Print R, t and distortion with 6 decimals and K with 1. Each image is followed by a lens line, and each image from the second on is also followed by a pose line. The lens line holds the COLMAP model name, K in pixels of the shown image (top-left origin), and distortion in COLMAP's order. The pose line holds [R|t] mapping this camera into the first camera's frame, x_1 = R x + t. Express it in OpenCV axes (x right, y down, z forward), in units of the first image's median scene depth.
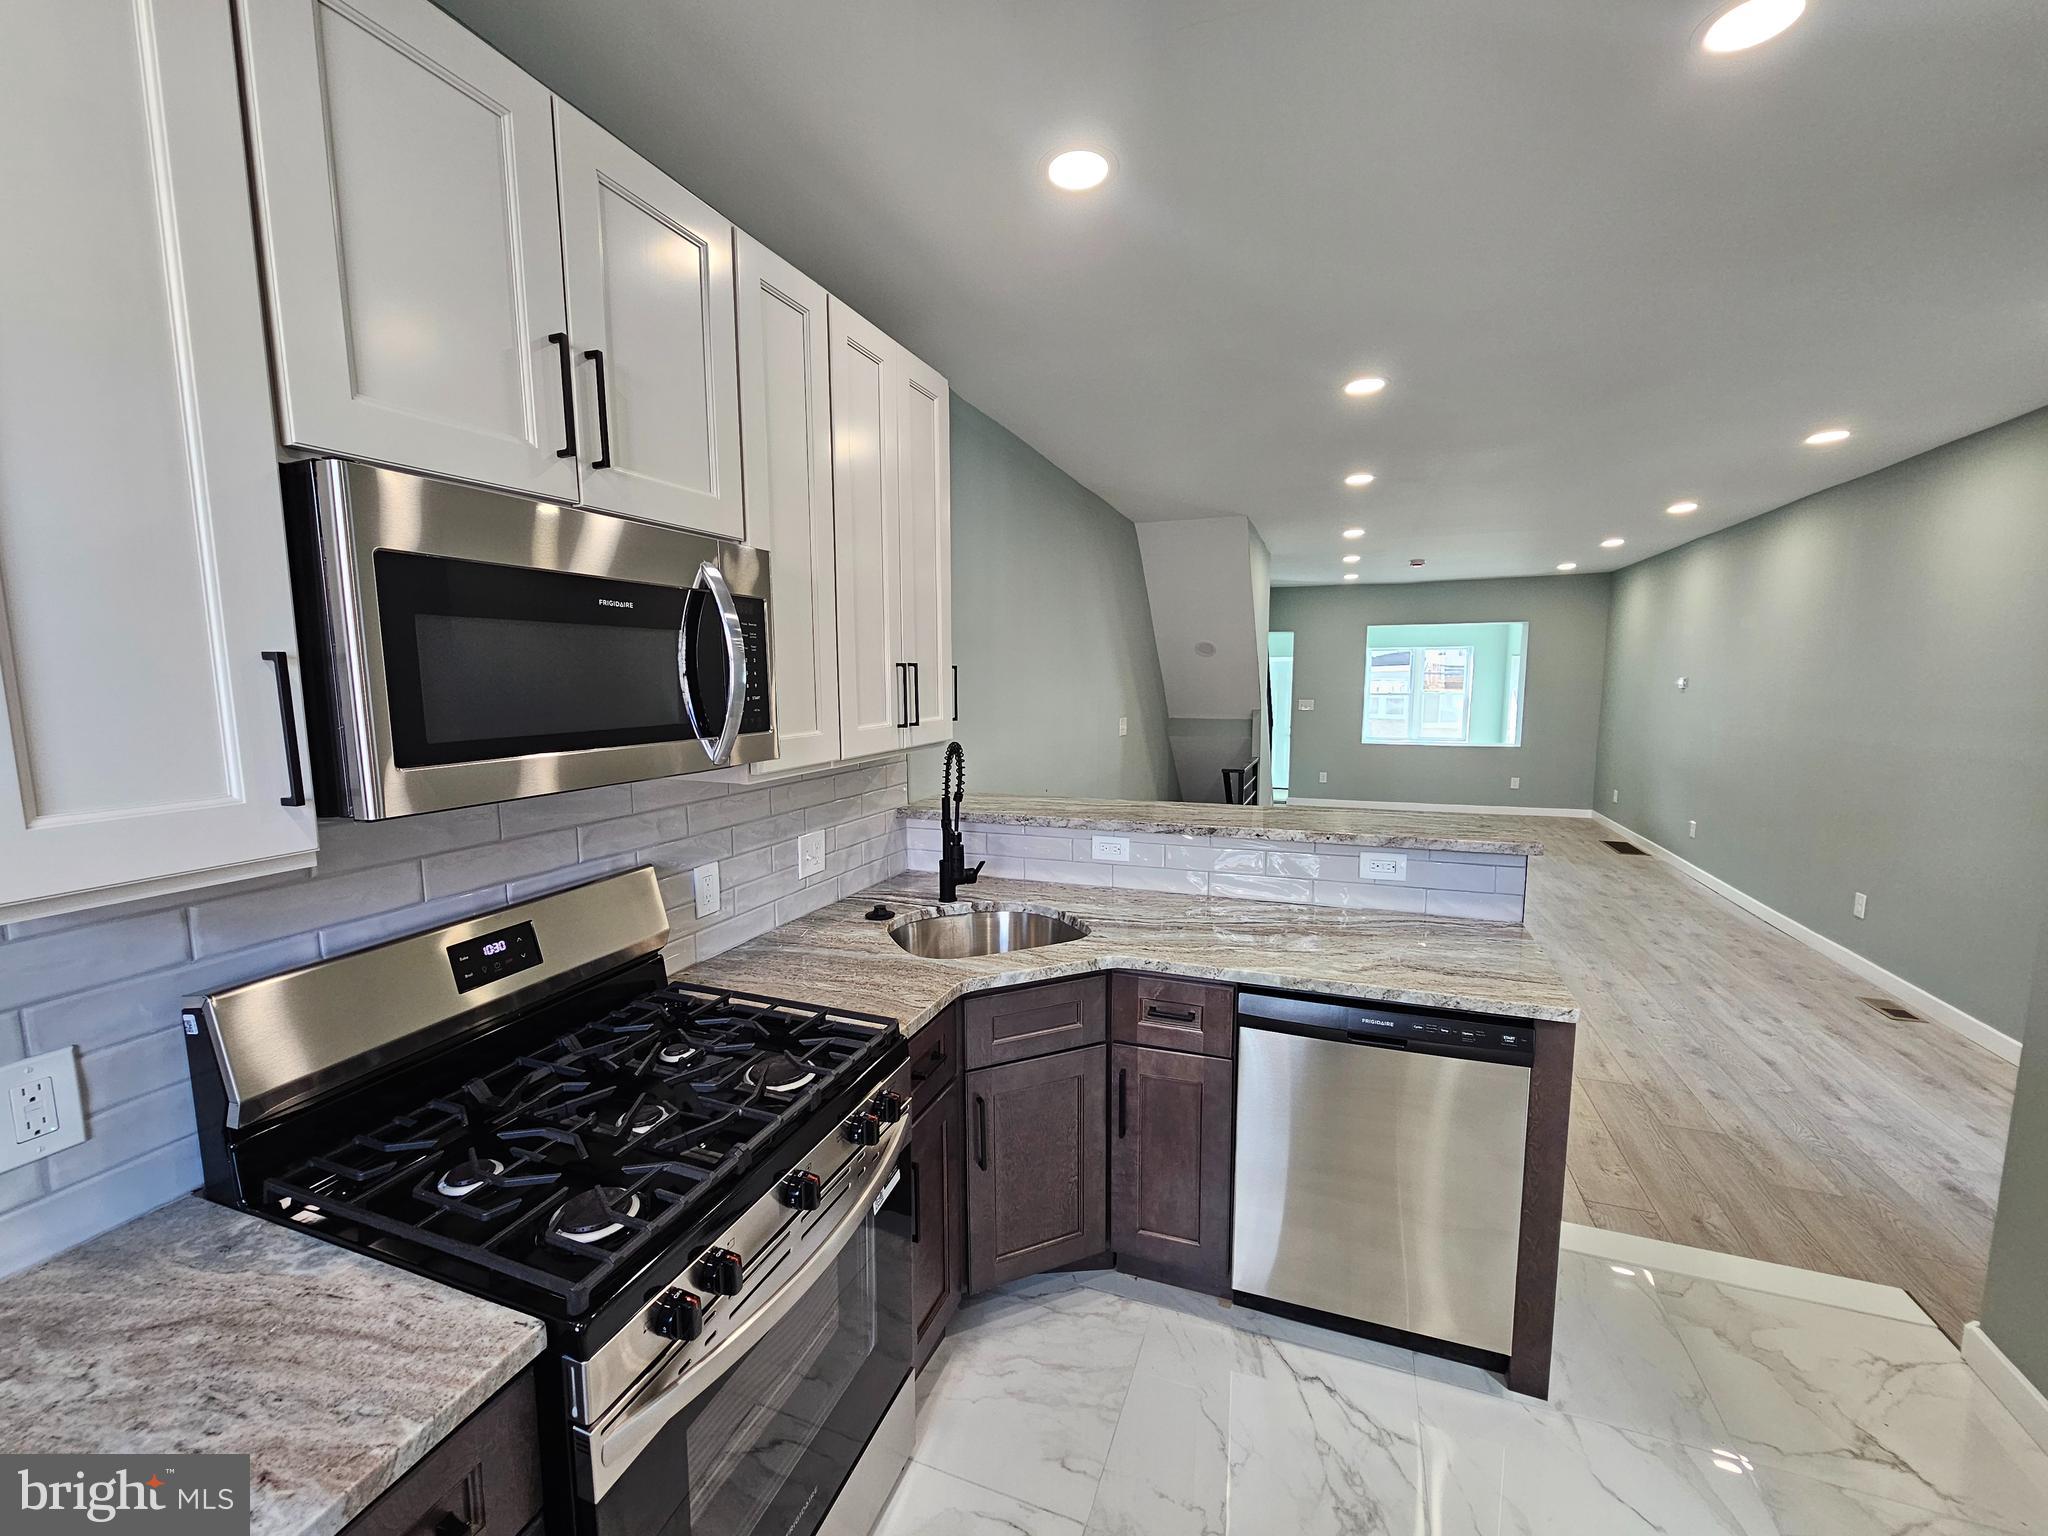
lens RADIAL K [[839.1, 0, 1002.0], [0, 839.1, 789.1], [0, 0, 1]] dist [-0.004606, 0.001814]
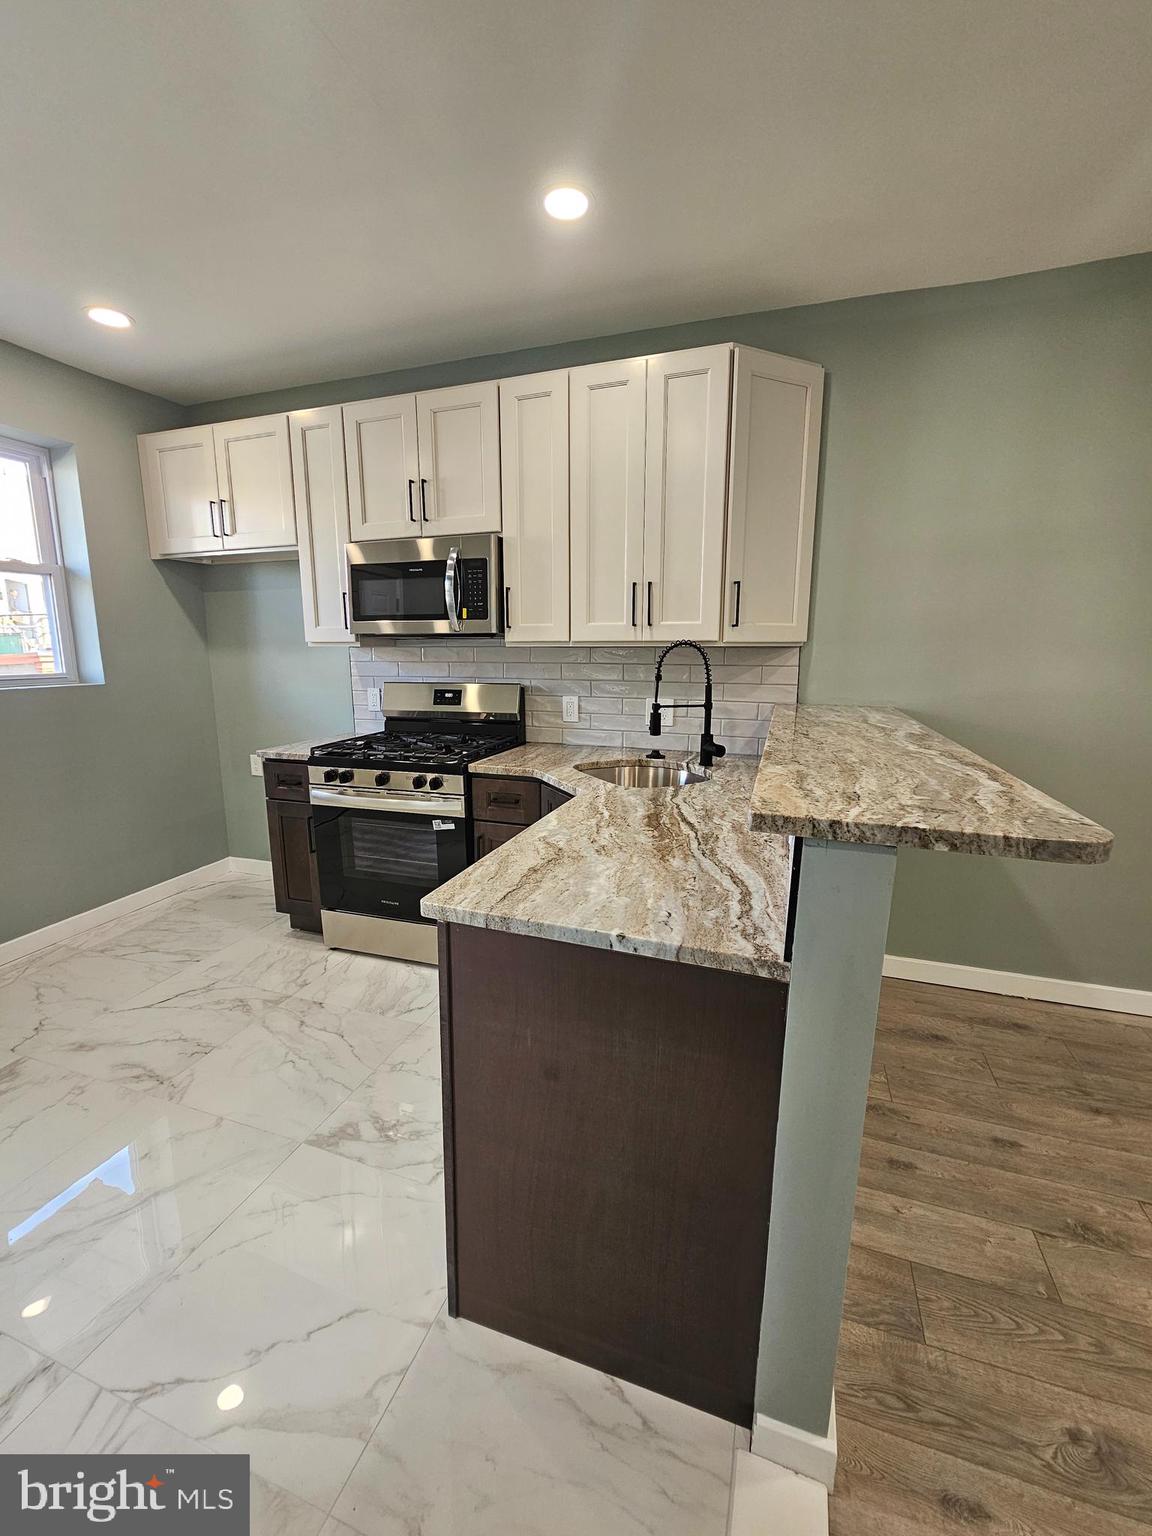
lens RADIAL K [[629.4, 0, 567.6], [0, 629.4, 771.2], [0, 0, 1]] dist [-0.004606, 0.001814]
pose [[0.025802, 0.198680, -0.979725, 1.093387], [-0.134815, 0.971789, 0.193521, -0.022837], [0.990535, 0.127089, 0.051859, 0.904149]]
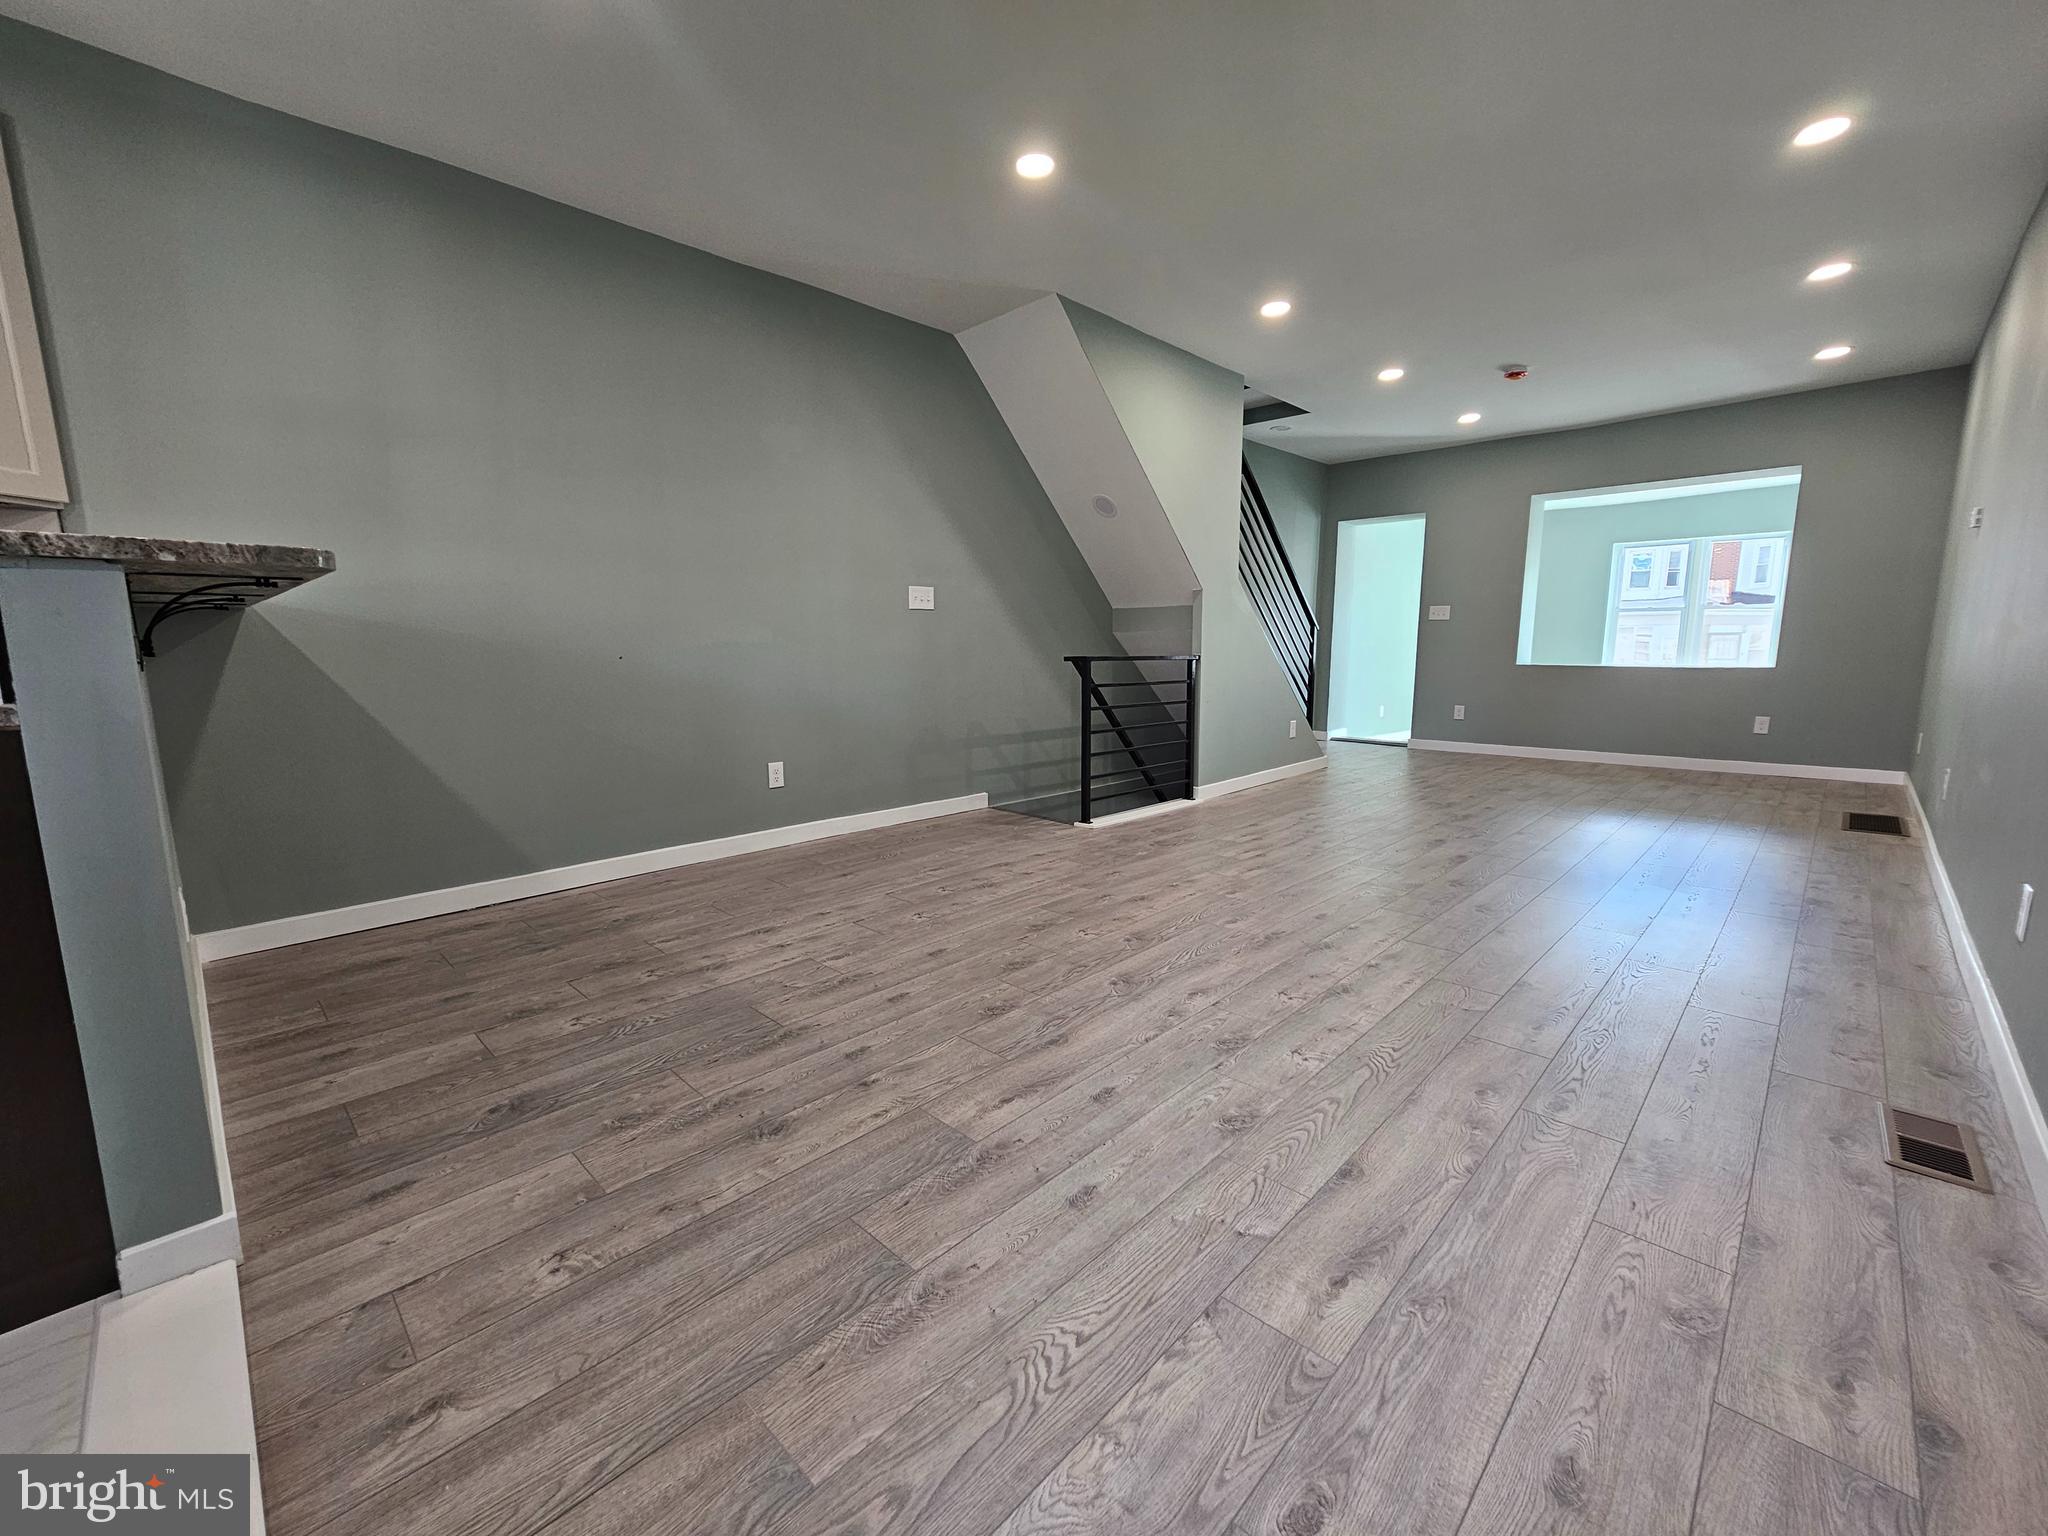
lens RADIAL K [[839.1, 0, 1025.0], [0, 839.1, 781.4], [0, 0, 1]] dist [-0.004606, 0.001814]
pose [[0.919599, 0.063303, -0.387724, 1.522920], [-0.052068, 0.997865, 0.039426, 0.173860], [0.389392, -0.016068, 0.920932, 0.851801]]
